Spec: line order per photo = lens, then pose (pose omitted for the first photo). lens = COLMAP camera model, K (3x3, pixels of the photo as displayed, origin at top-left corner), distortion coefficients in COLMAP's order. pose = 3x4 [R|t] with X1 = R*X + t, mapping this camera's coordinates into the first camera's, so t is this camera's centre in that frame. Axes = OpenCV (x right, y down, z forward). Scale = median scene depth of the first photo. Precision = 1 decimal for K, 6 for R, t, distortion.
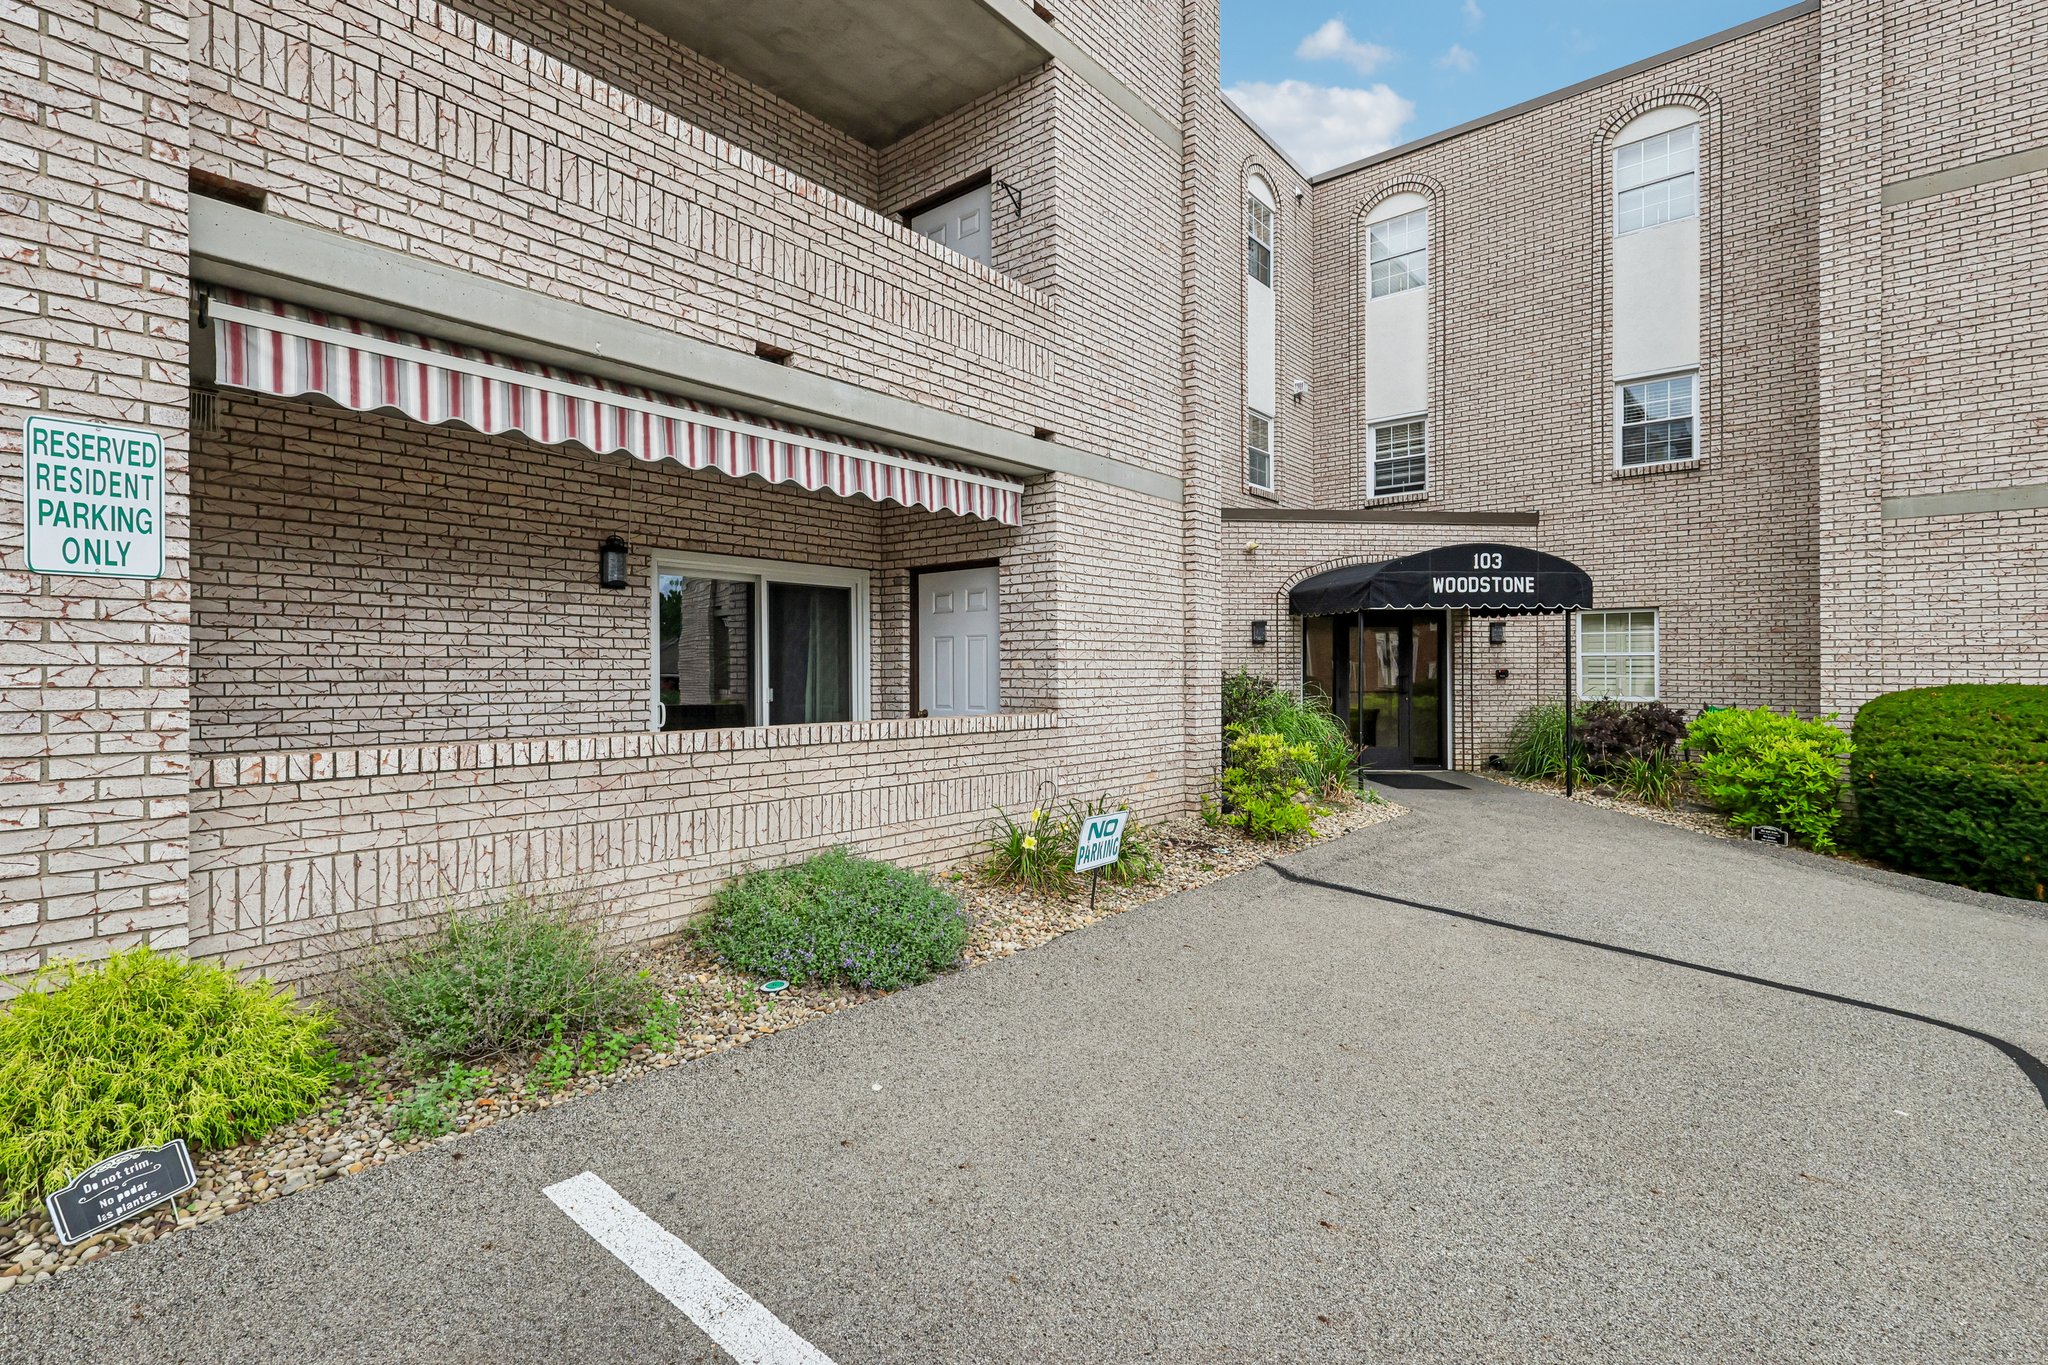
lens RADIAL K [[942.4, 0, 1024.5], [0, 942.4, 666.8], [0, 0, 1]] dist [-0.002309, -0.000486]
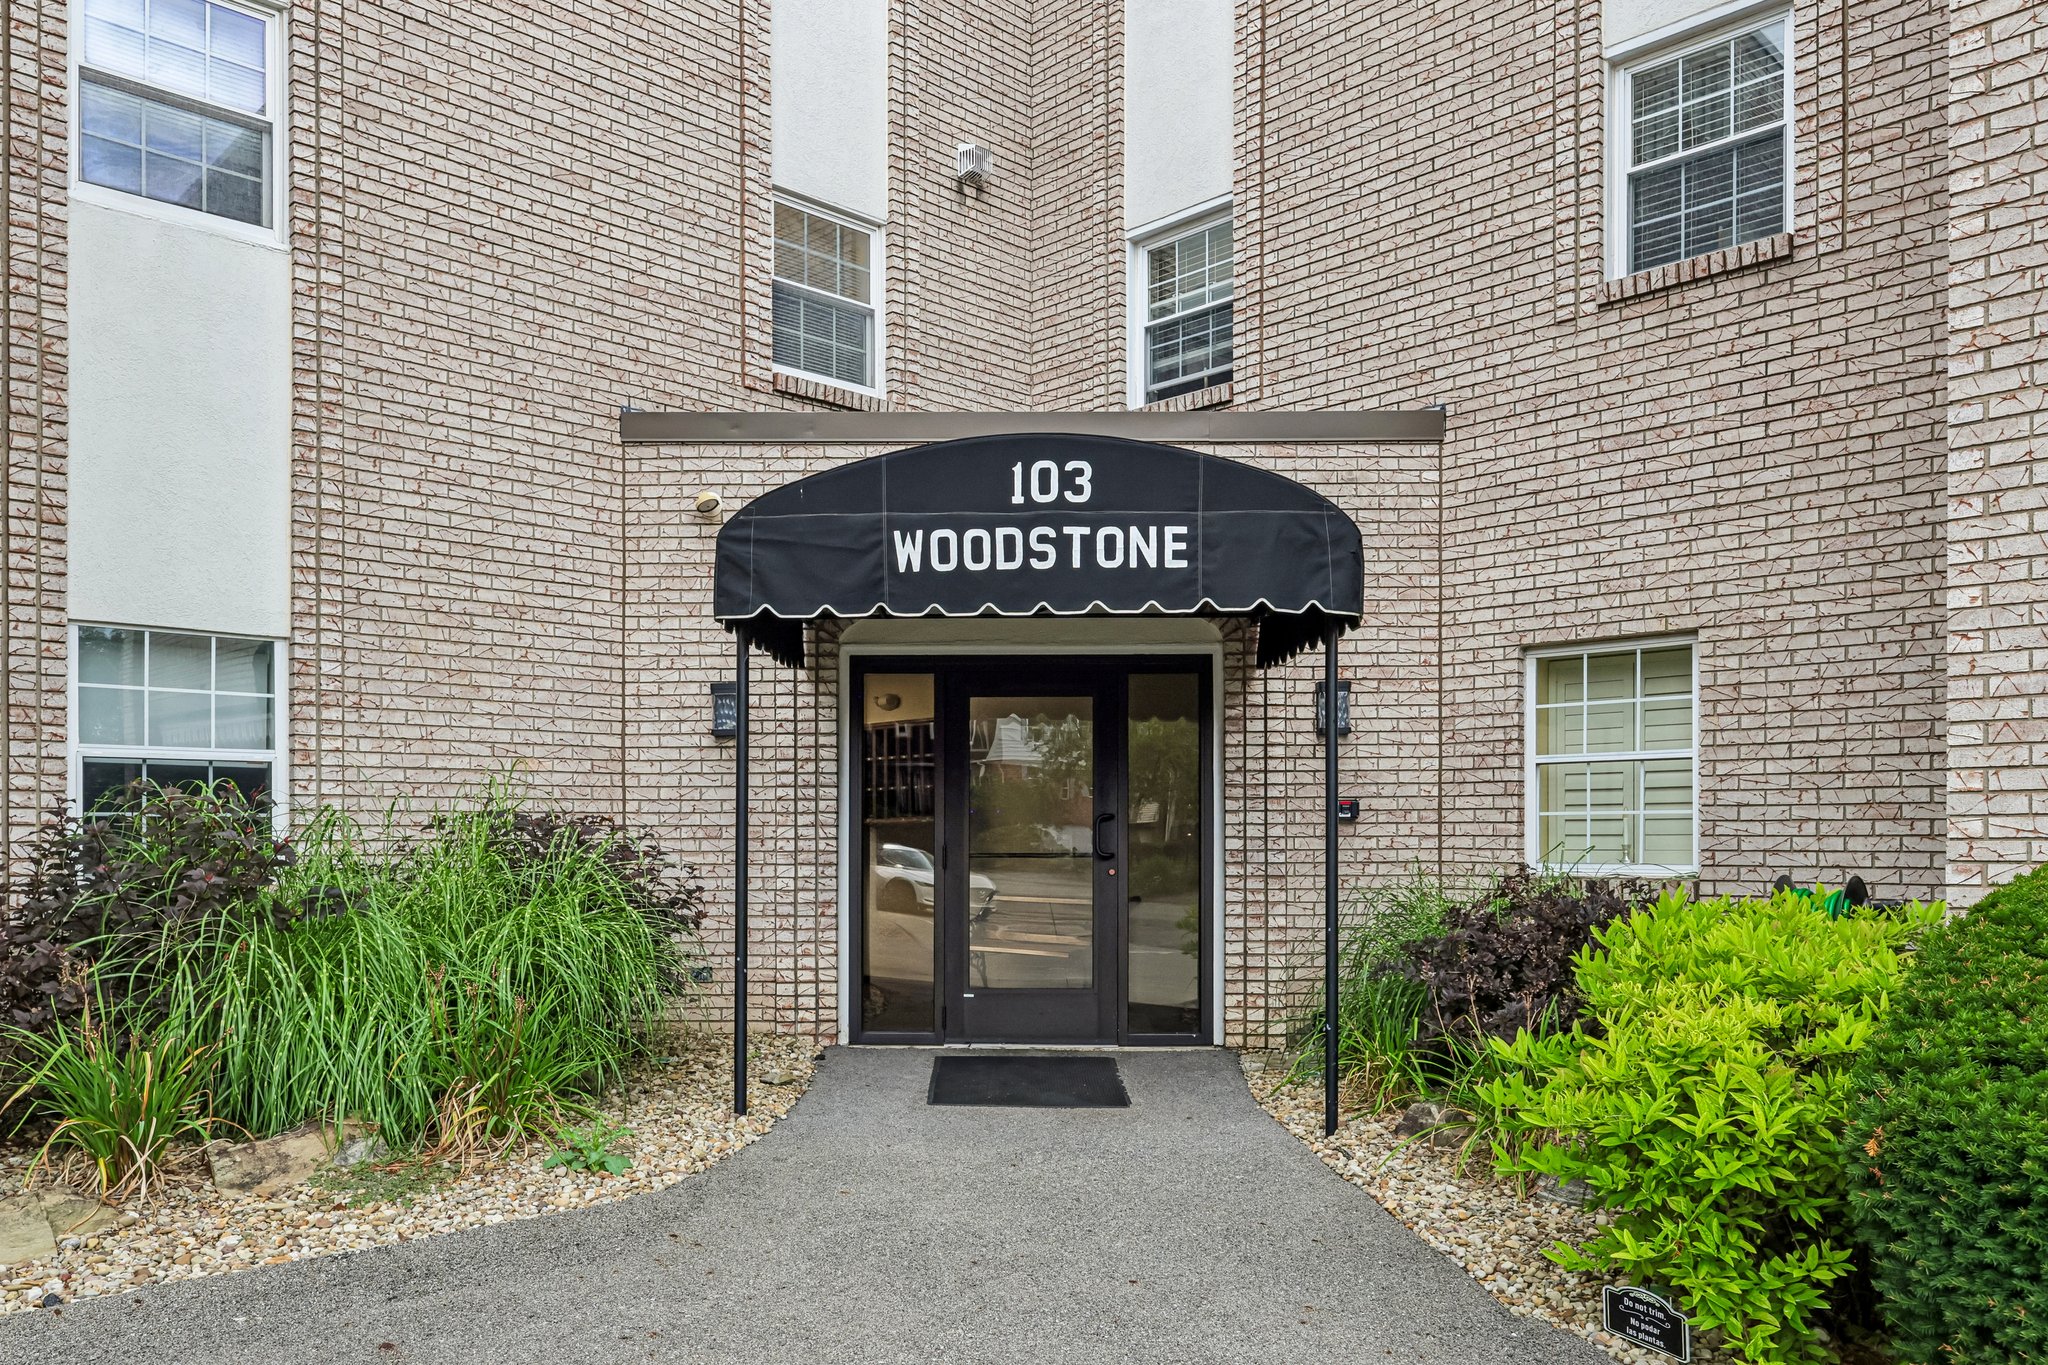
lens RADIAL K [[1519.6, 0, 1024.0], [0, 1519.6, 837.6], [0, 0, 1]] dist [0.002215, 0.000551]
pose [[0.996275, -0.001785, -0.086215, 0.904908], [0.001977, 0.999996, 0.002136, 0.036936], [0.086210, -0.002299, 0.996274, 0.720805]]
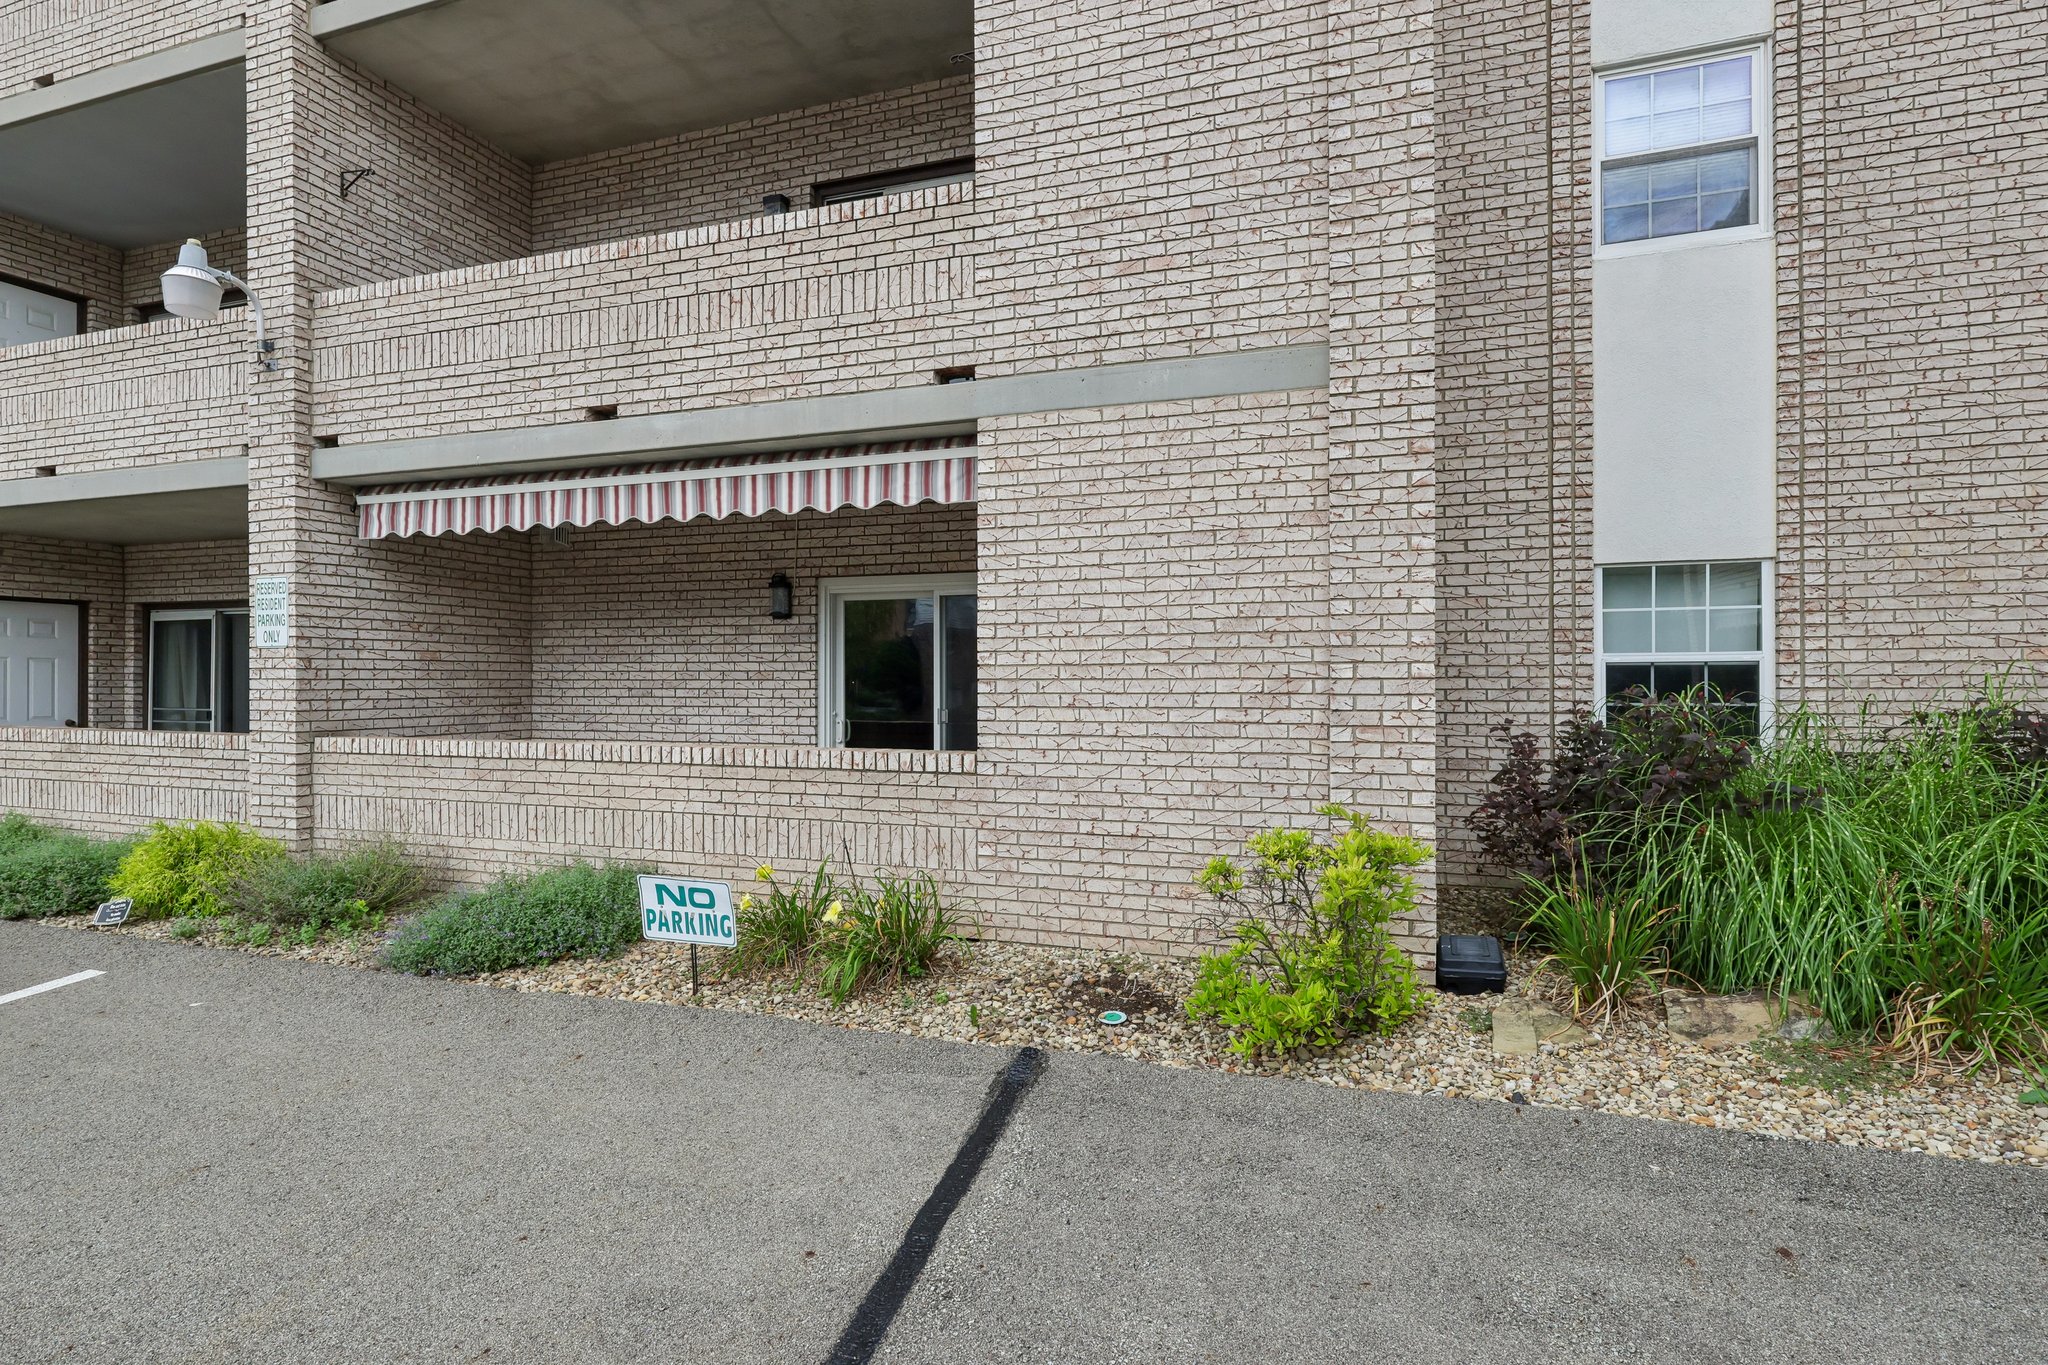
lens RADIAL K [[1061.0, 0, 1011.3], [0, 1061.0, 675.4], [0, 0, 1]] dist [0.002457, 0.000130]
pose [[0.354174, -0.003637, -0.935173, 0.909773], [0.004505, 0.999987, -0.002183, -0.010336], [0.935169, -0.003439, 0.354186, 0.836660]]
